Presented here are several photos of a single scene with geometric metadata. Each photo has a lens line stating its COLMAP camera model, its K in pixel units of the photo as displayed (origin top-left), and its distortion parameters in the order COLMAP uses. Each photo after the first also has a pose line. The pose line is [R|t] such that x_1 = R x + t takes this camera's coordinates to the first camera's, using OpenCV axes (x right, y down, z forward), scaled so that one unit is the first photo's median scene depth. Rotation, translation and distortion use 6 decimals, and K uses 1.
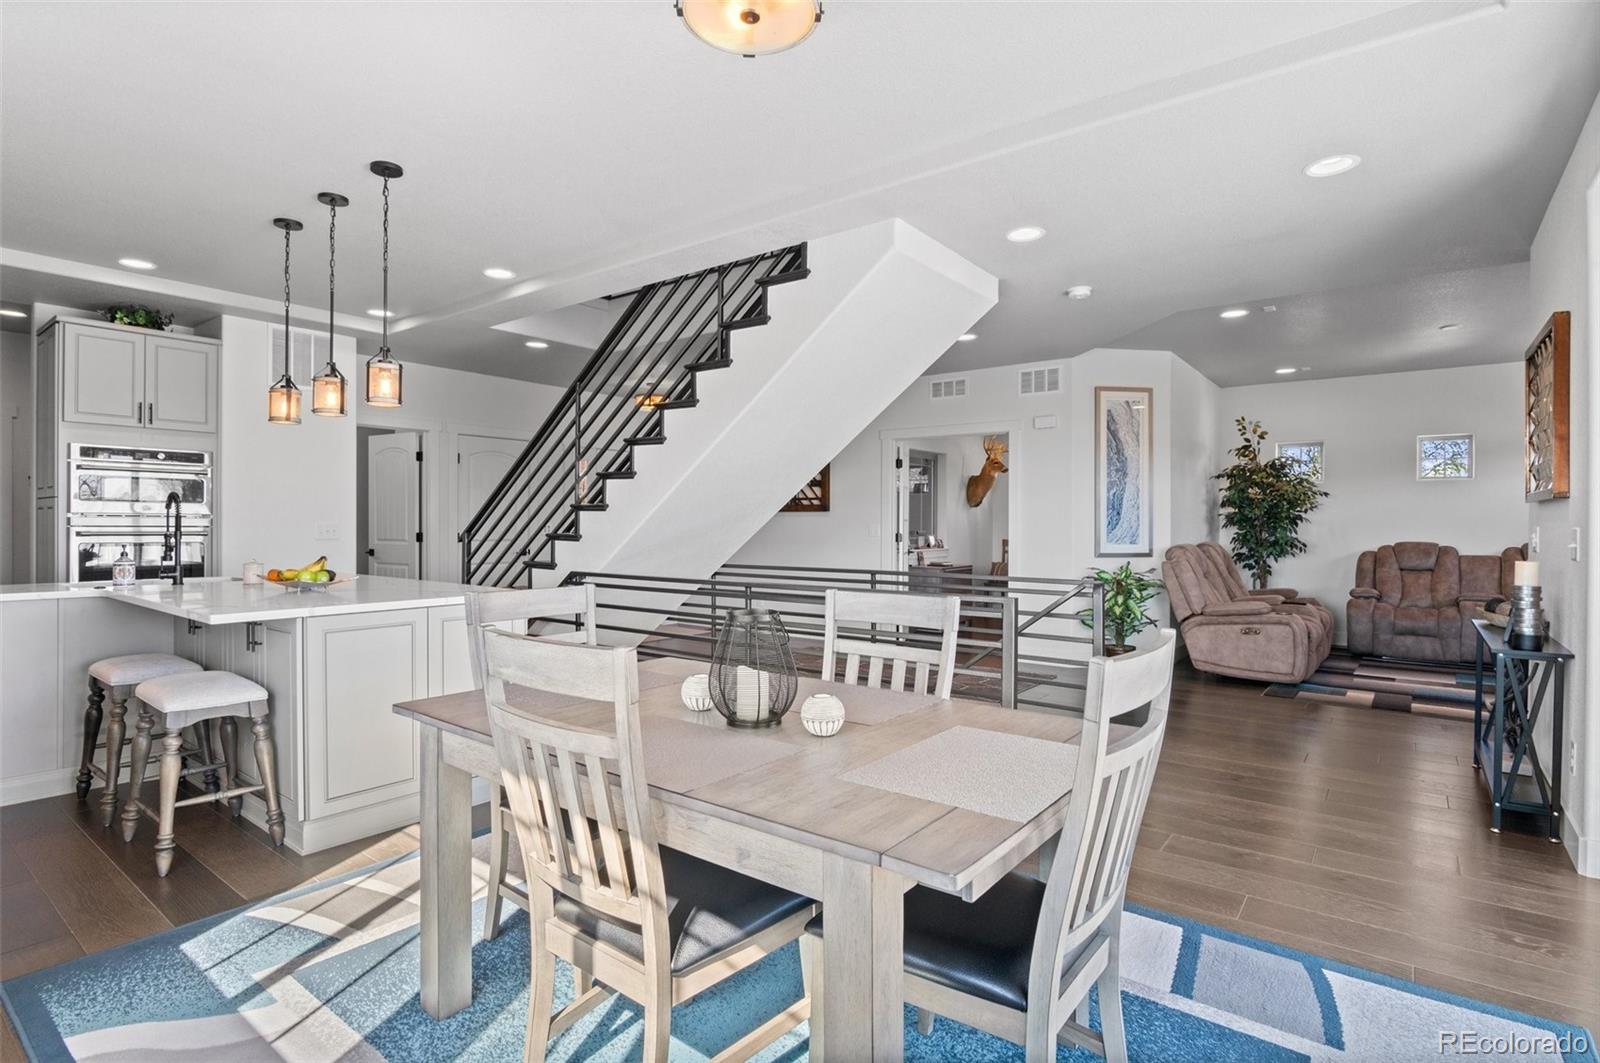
lens RADIAL K [[797.0, 0, 794.4], [0, 797.0, 528.2], [0, 0, 1]] dist [-0.016357, -0.000460]
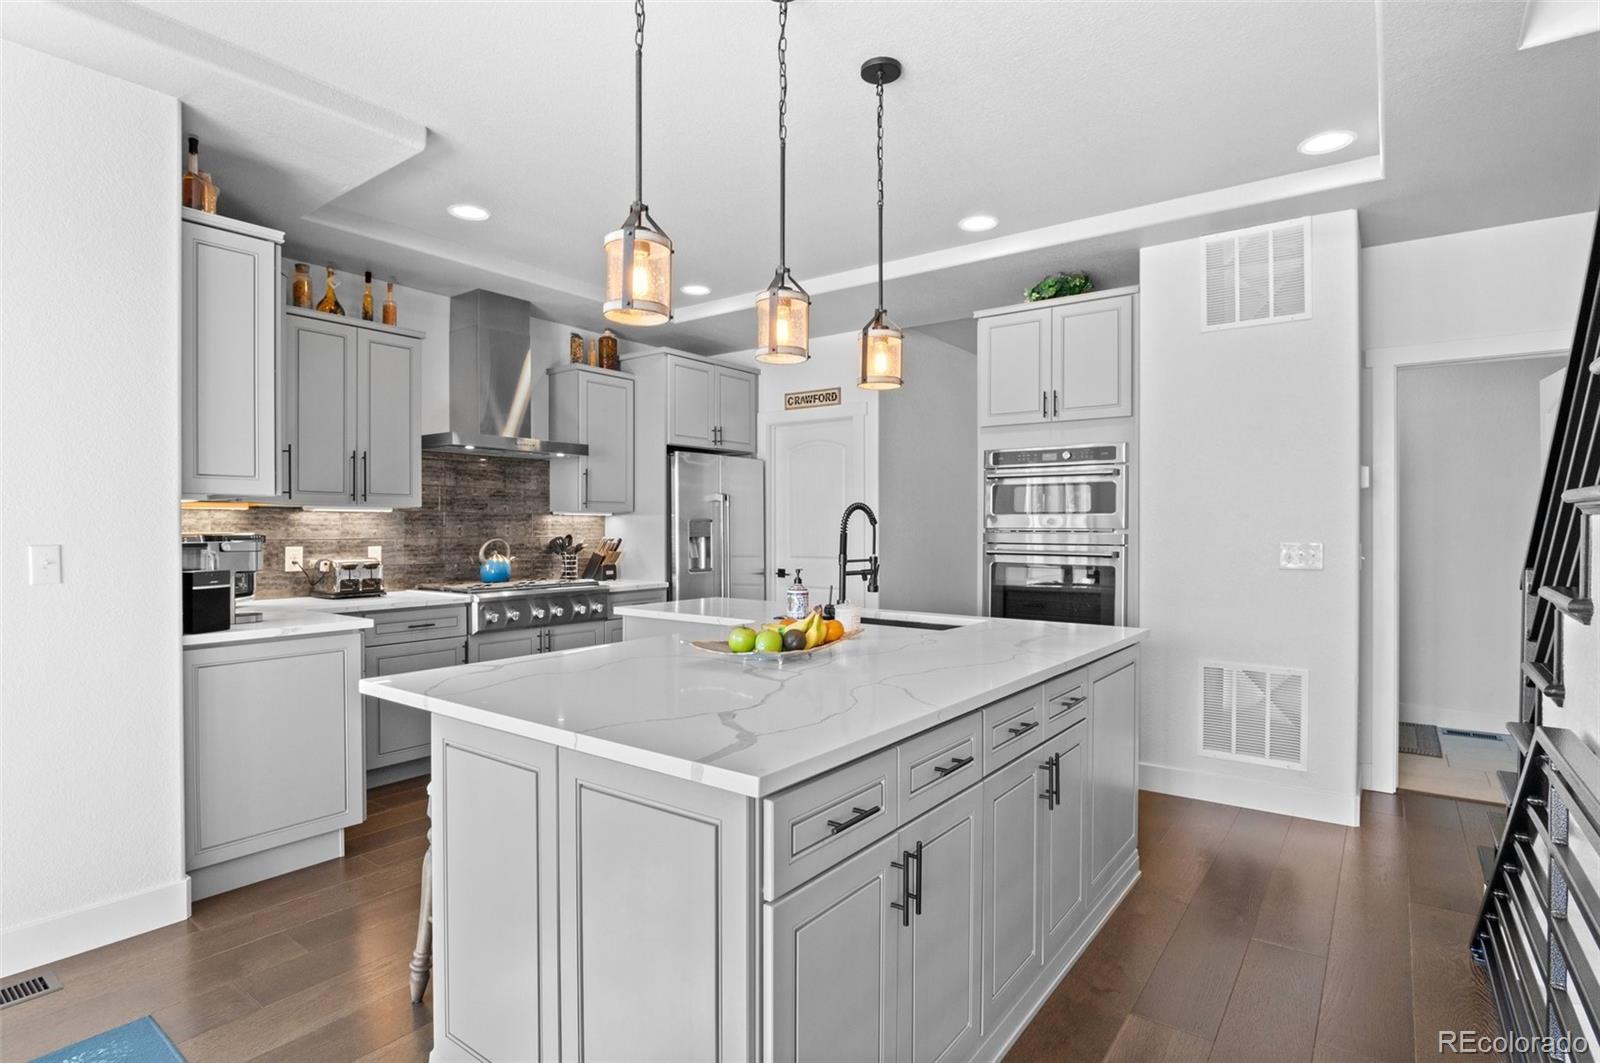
lens RADIAL K [[810.5, 0, 796.9], [0, 810.5, 529.3], [0, 0, 1]] dist [-0.017509, -0.000513]
pose [[0.019498, -0.001448, -0.999809, -0.001700], [-0.007144, 0.999973, -0.001588, -0.014340], [0.999784, 0.007174, 0.019487, 0.711983]]
